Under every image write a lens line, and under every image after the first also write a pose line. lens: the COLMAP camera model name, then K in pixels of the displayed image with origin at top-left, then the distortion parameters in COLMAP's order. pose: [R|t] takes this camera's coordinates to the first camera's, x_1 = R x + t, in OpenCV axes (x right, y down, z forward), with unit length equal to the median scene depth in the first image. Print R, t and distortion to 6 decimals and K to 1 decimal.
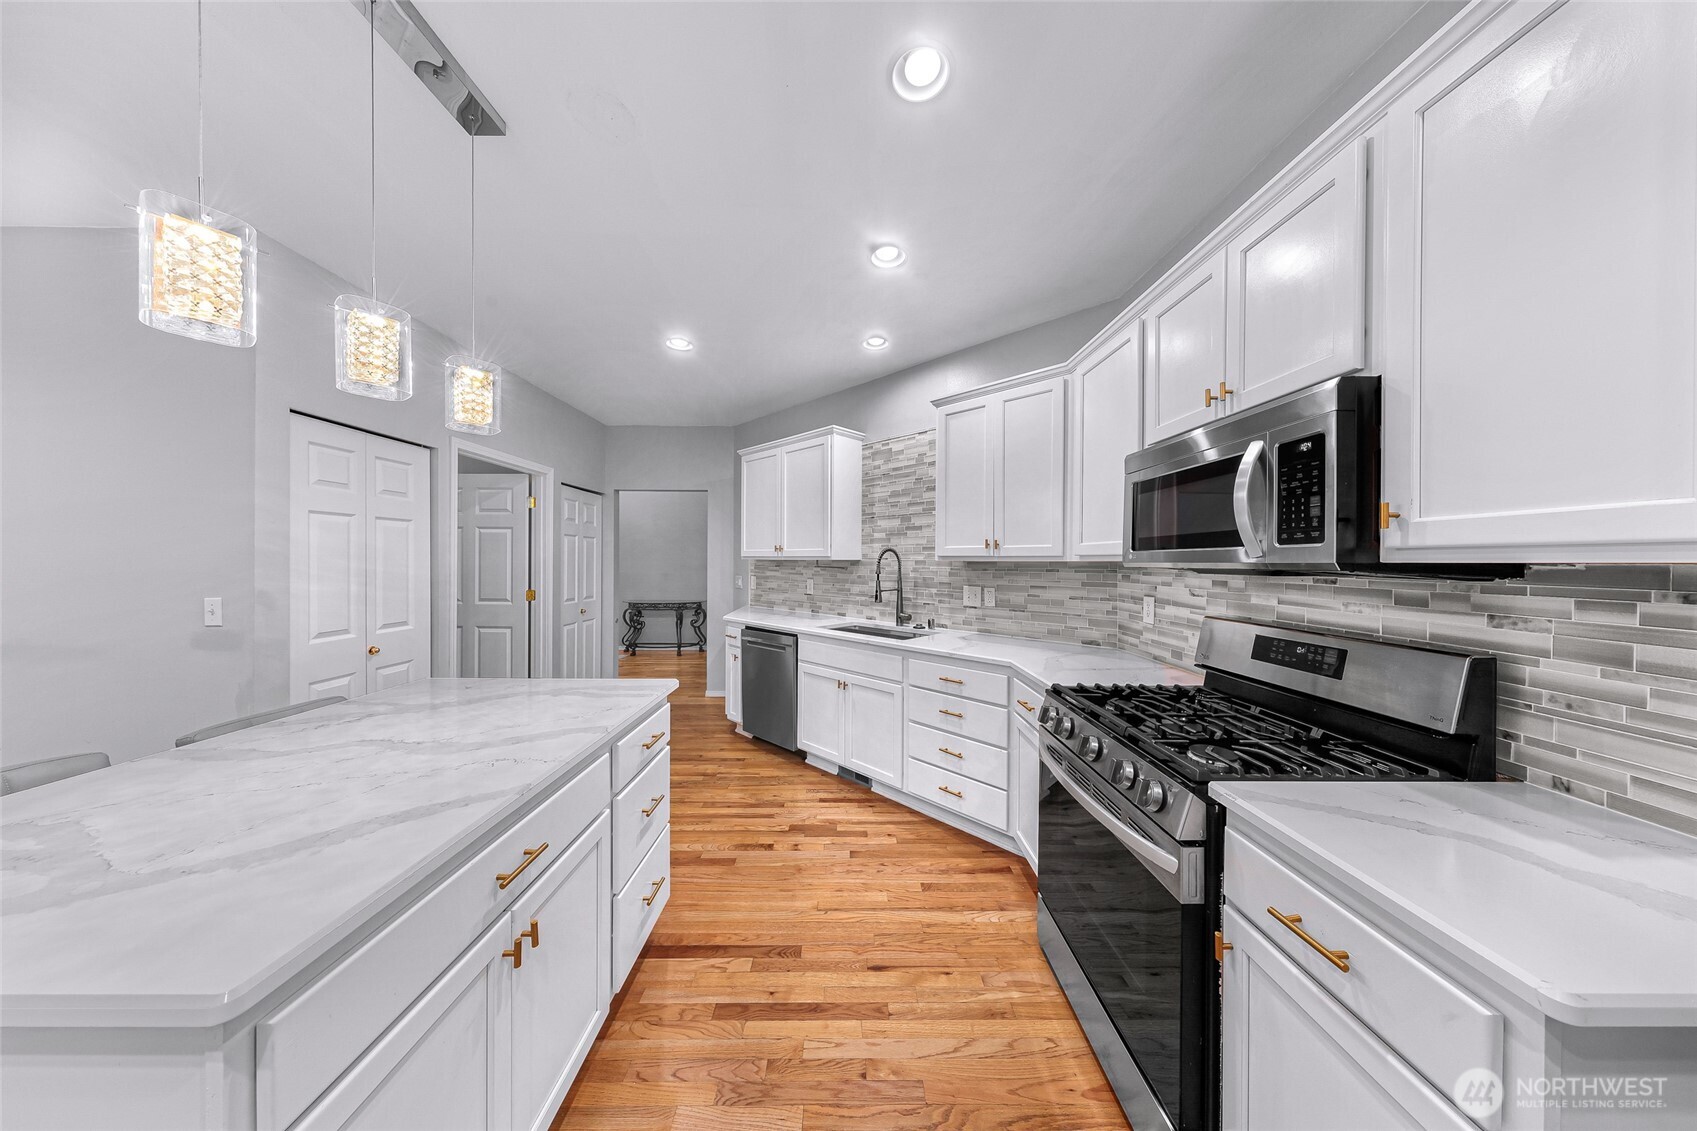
lens RADIAL K [[495.9, 0, 855.8], [0, 495.9, 560.5], [0, 0, 1]] dist [0.000345, -0.000052]
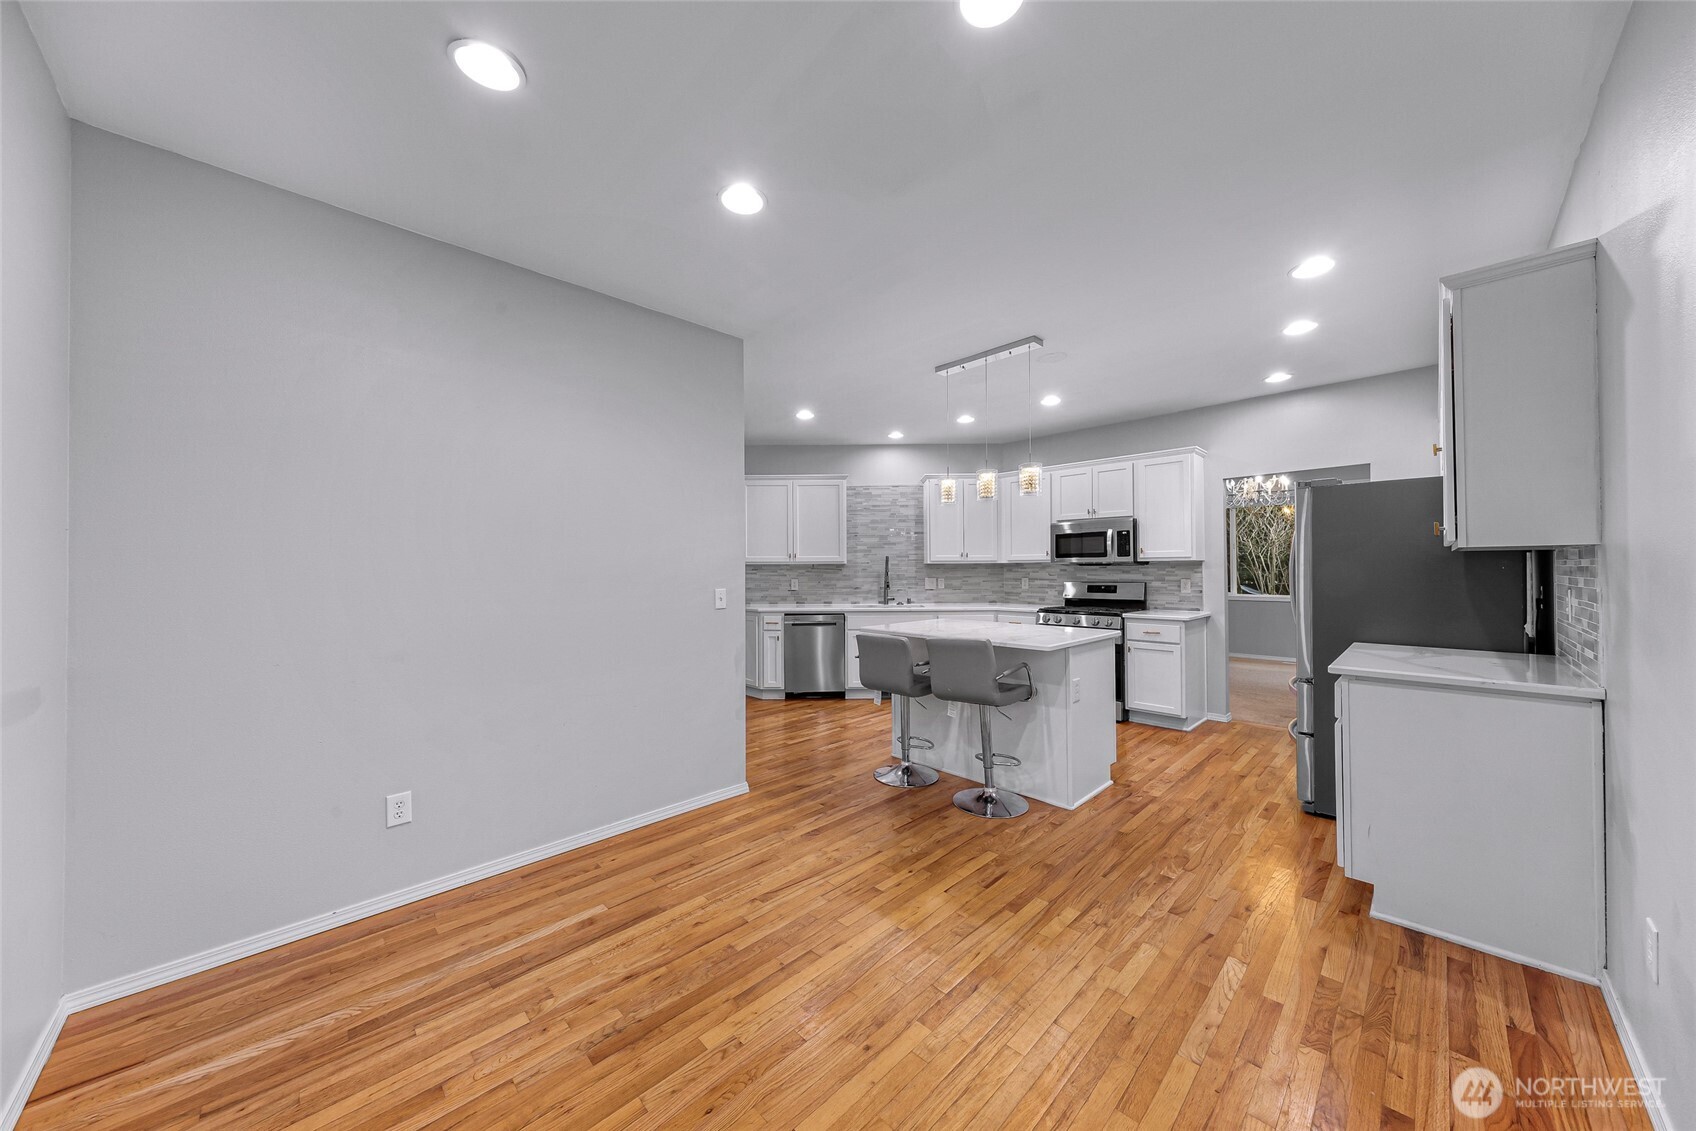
lens RADIAL K [[580.0, 0, 854.0], [0, 580.0, 566.4], [0, 0, 1]] dist [-0.006412, 0.000115]
pose [[0.720878, -0.006603, 0.693031, -1.748095], [0.010408, 0.999945, -0.001298, 0.012561], [-0.692984, 0.008149, 0.720907, -0.391602]]
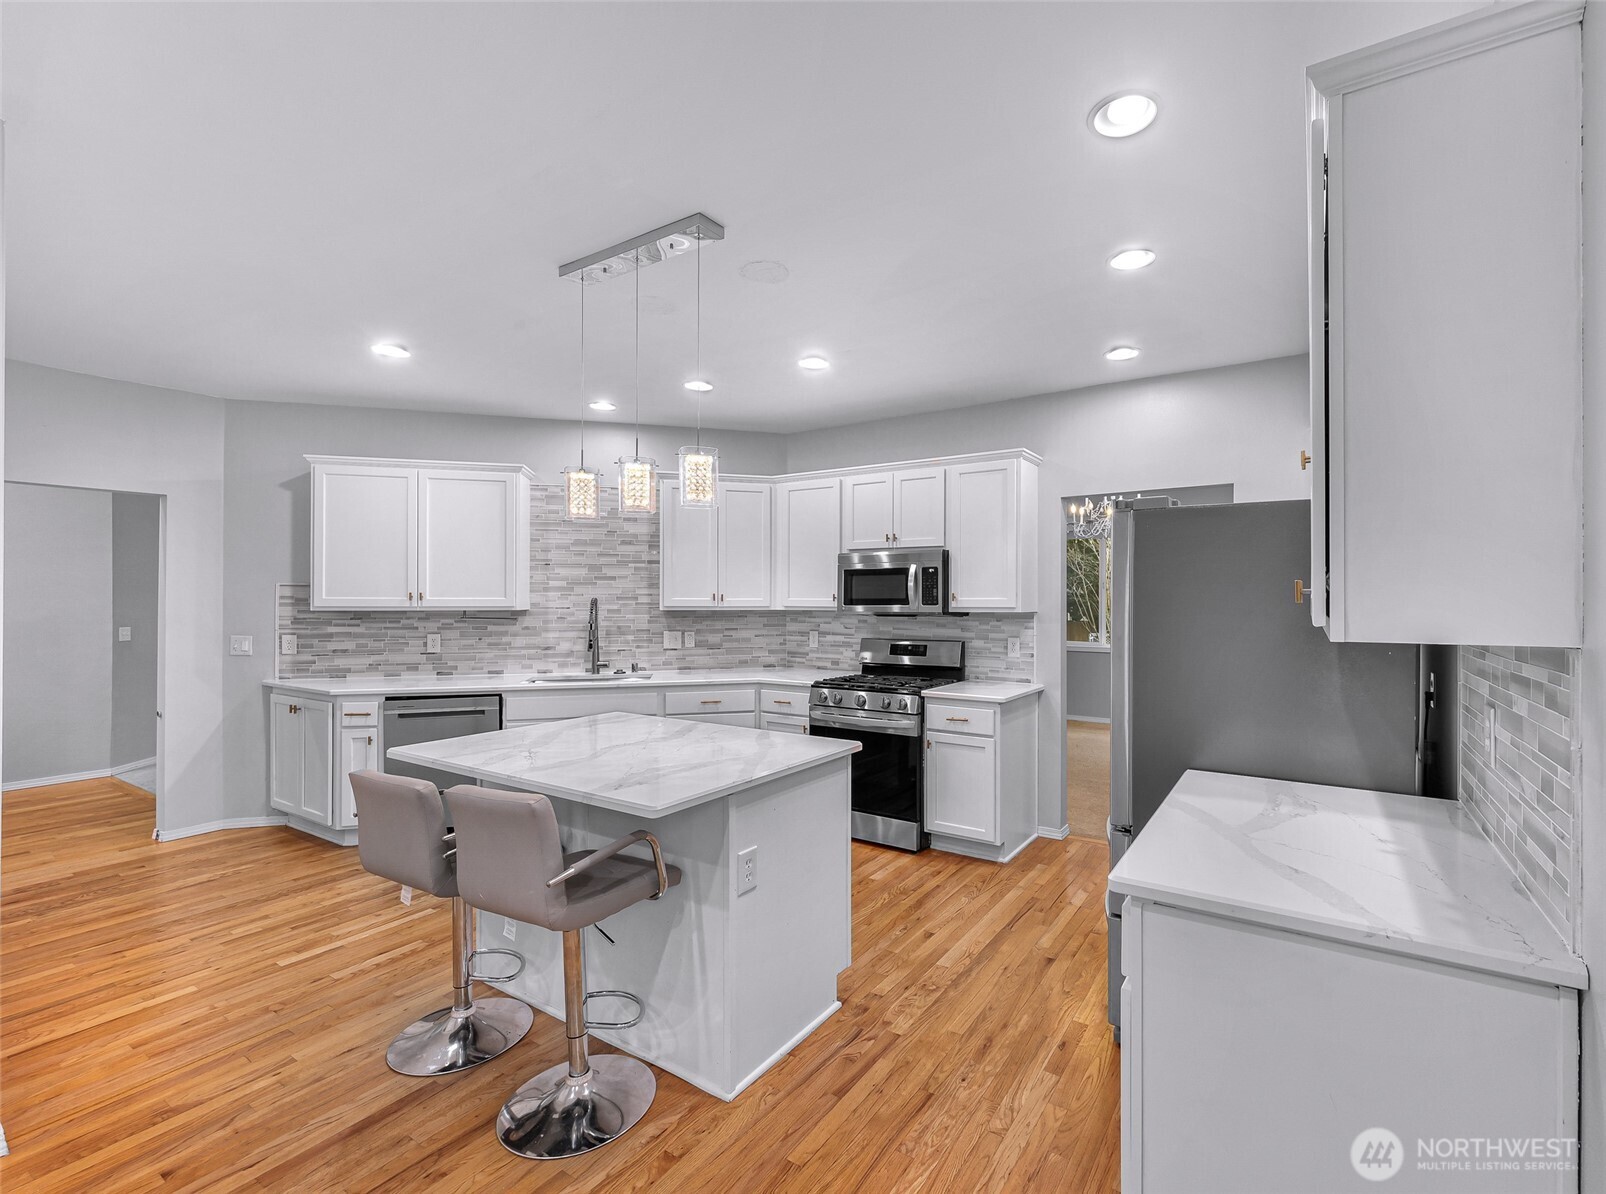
lens RADIAL K [[703.5, 0, 901.1], [0, 703.5, 603.0], [0, 0, 1]] dist [-0.005261, -0.000980]
pose [[0.517230, -0.008889, 0.855800, -1.120076], [0.001204, 0.999953, 0.009659, -0.037031], [-0.855846, -0.003966, 0.517216, -0.393876]]
